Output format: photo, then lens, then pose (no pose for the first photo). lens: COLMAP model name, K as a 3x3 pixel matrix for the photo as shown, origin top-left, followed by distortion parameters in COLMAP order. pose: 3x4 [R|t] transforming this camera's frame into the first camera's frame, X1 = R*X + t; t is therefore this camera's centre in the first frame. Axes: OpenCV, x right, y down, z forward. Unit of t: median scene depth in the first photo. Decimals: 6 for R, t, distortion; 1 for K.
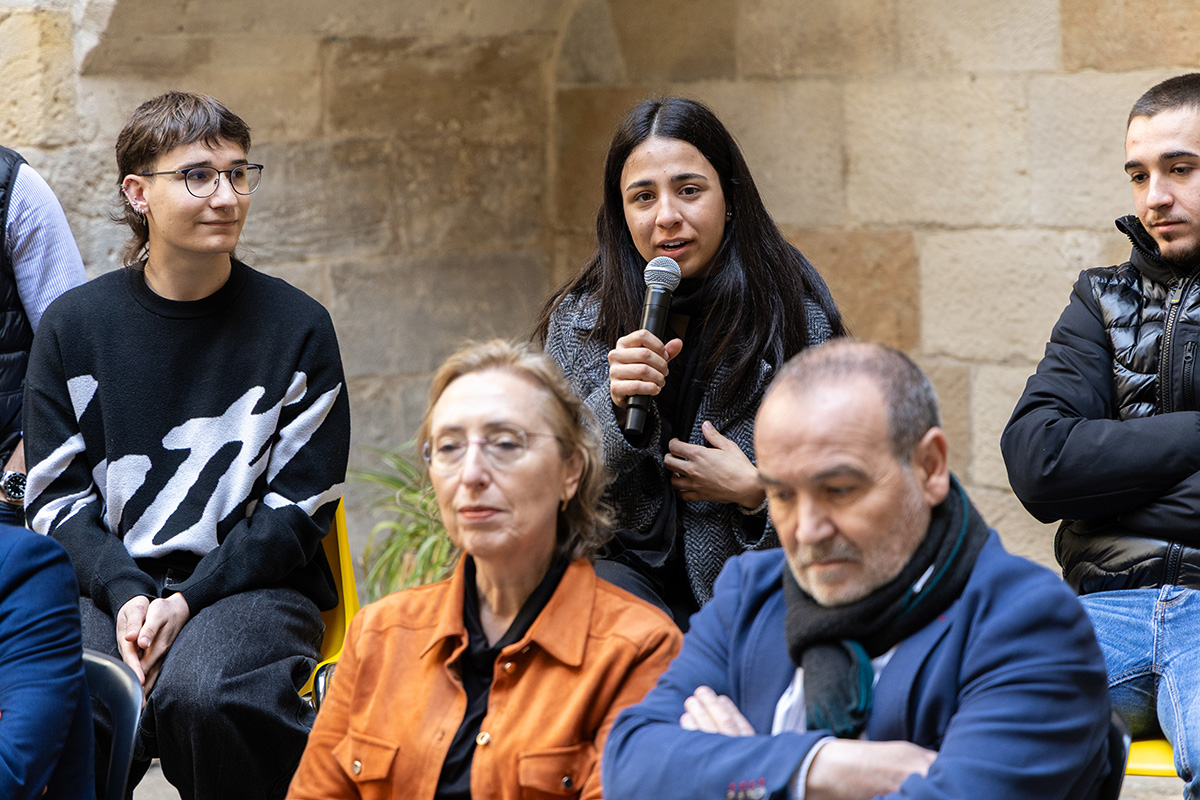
lens RADIAL K [[3500.2, 0, 602.0], [0, 3500.2, 399.0], [0, 0, 1]] dist [0.219162, -3.098372]
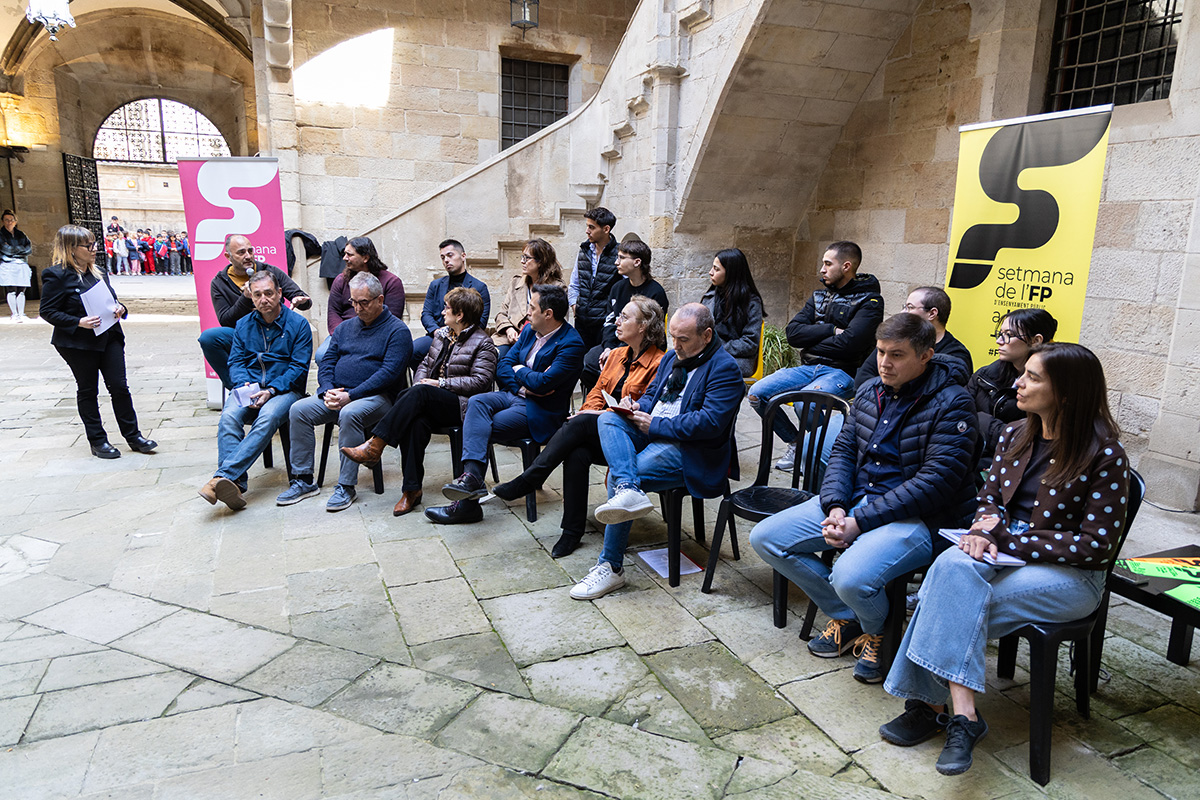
lens RADIAL K [[806.6, 0, 600.9], [0, 806.6, 403.1], [0, 0, 1]] dist [0.007026, 0.000321]
pose [[0.925631, 0.124830, -0.357245, 0.156931], [-0.081920, 0.987741, 0.132881, -0.006123], [0.369453, -0.093733, 0.924510, -0.005580]]
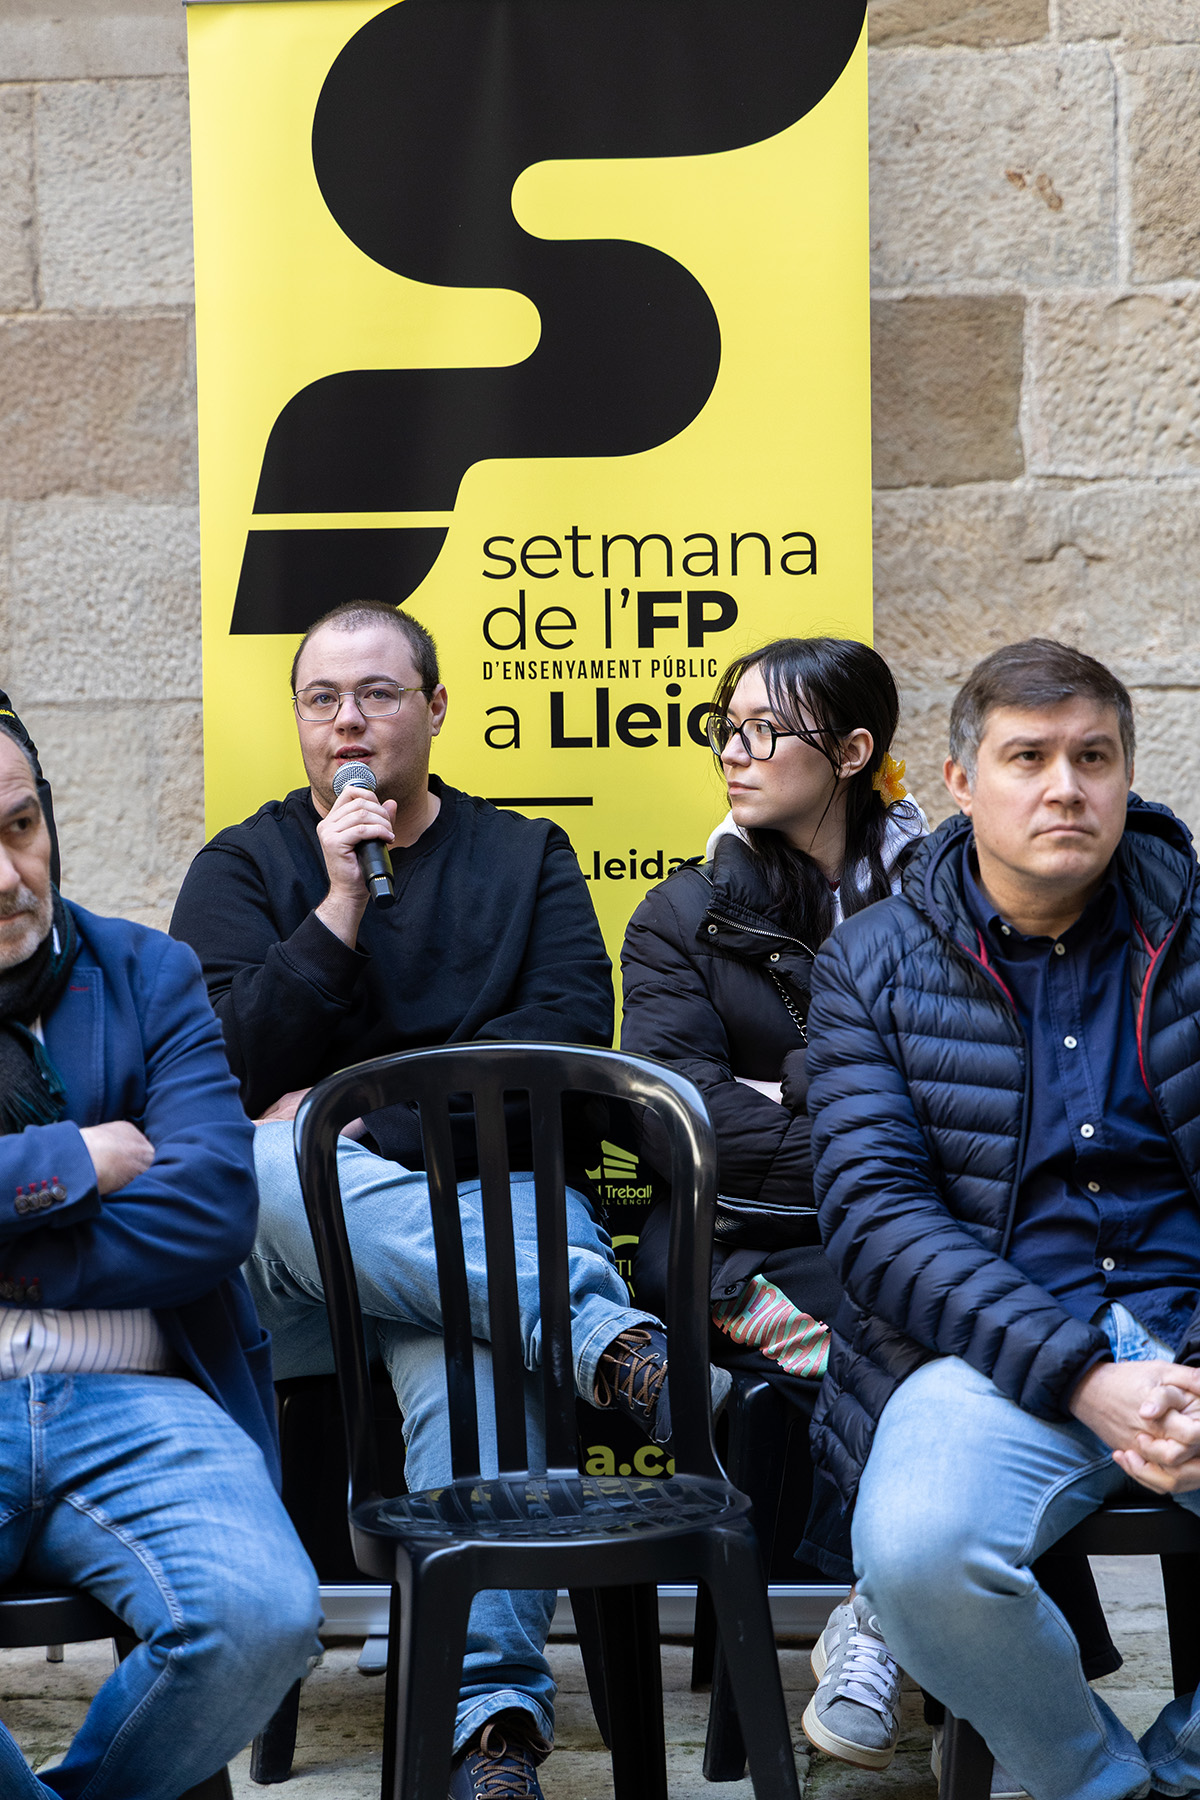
lens RADIAL K [[5198.0, 0, 600.4], [0, 5198.0, 899.5], [0, 0, 1]] dist [-0.047171, -1.183561]
pose [[0.764127, -0.025791, 0.644550, -0.312710], [0.057979, 0.997902, -0.028806, 0.038525], [-0.642455, 0.059382, 0.764019, -0.075576]]
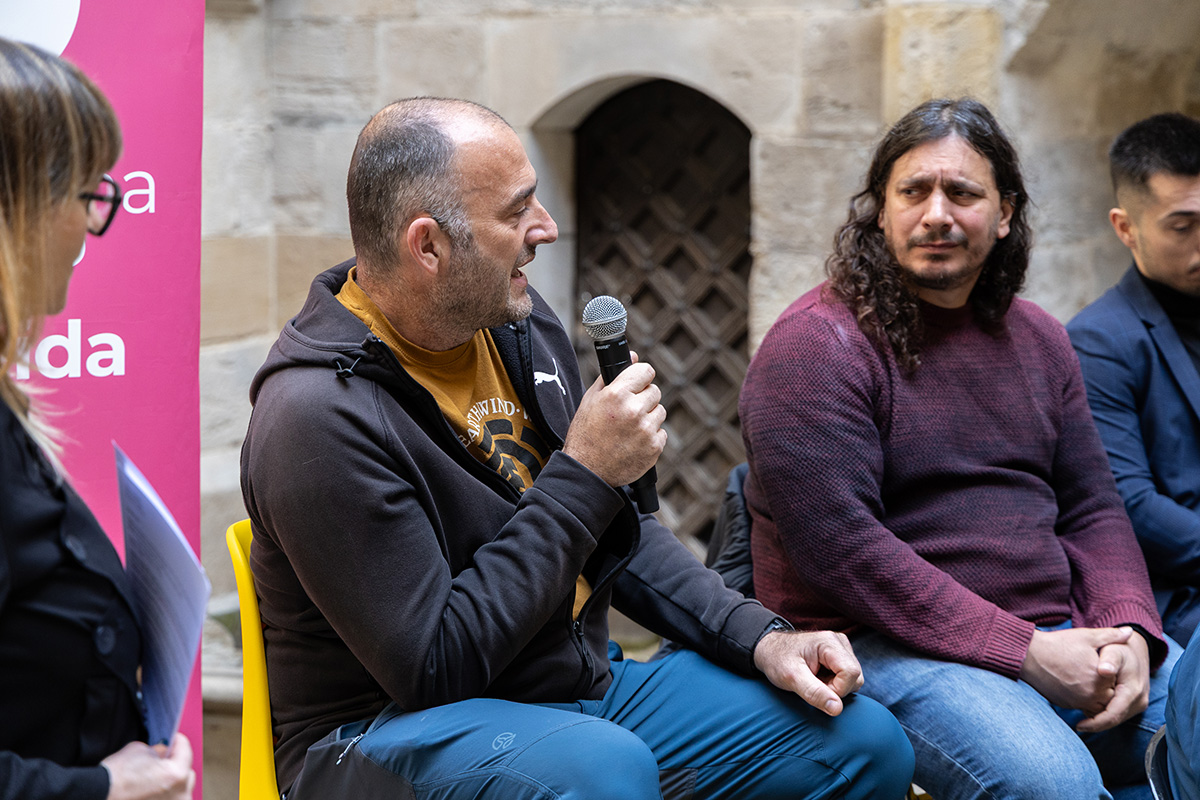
lens RADIAL K [[2838.5, 0, 624.6], [0, 2838.5, 398.2], [0, 0, 1]] dist [0.076625, -1.089328]
pose [[0.953930, 0.008827, 0.299900, -0.521695], [-0.010010, 0.999947, 0.002410, 0.010114], [-0.299863, -0.005301, 0.953968, 0.177317]]
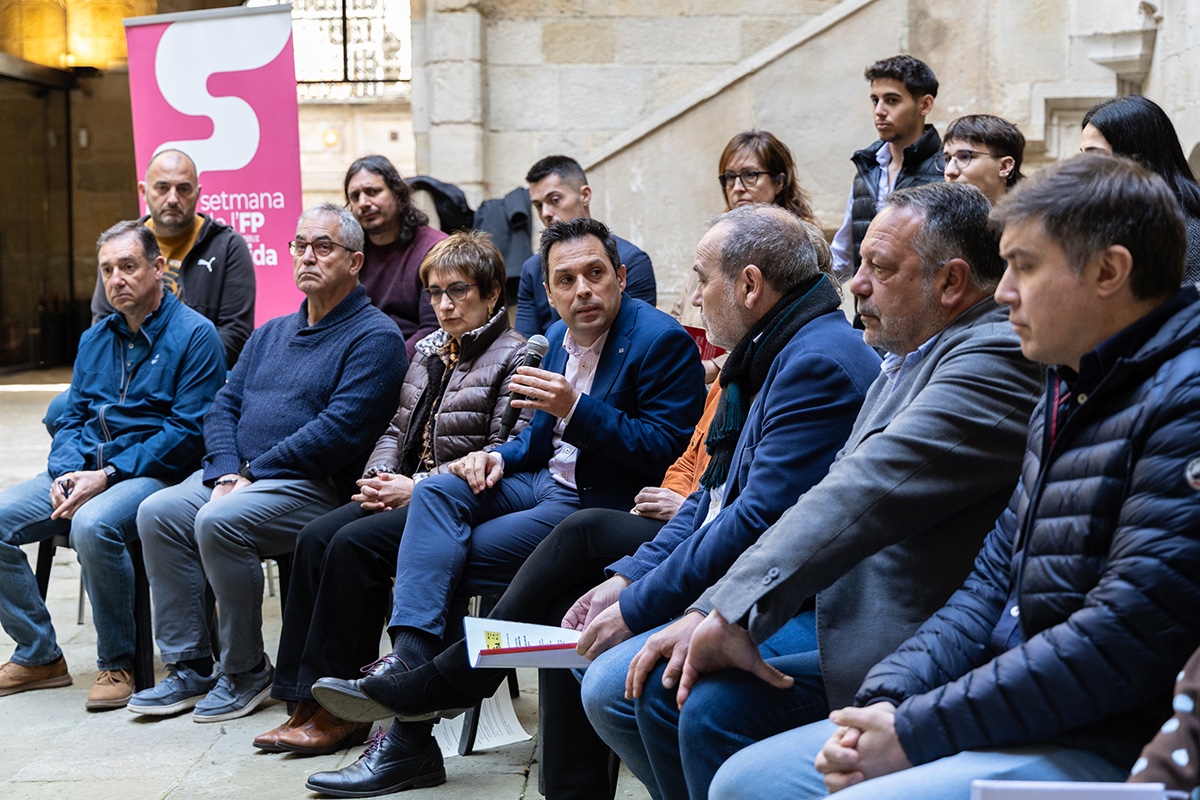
lens RADIAL K [[1977.2, 0, 600.5], [0, 1977.2, 400.5], [0, 0, 1]] dist [0.034561, 0.055452]
pose [[0.687353, 0.078070, -0.722116, 0.319758], [-0.069317, 0.996719, 0.041778, 0.021045], [0.723008, 0.021339, 0.690510, 0.114792]]
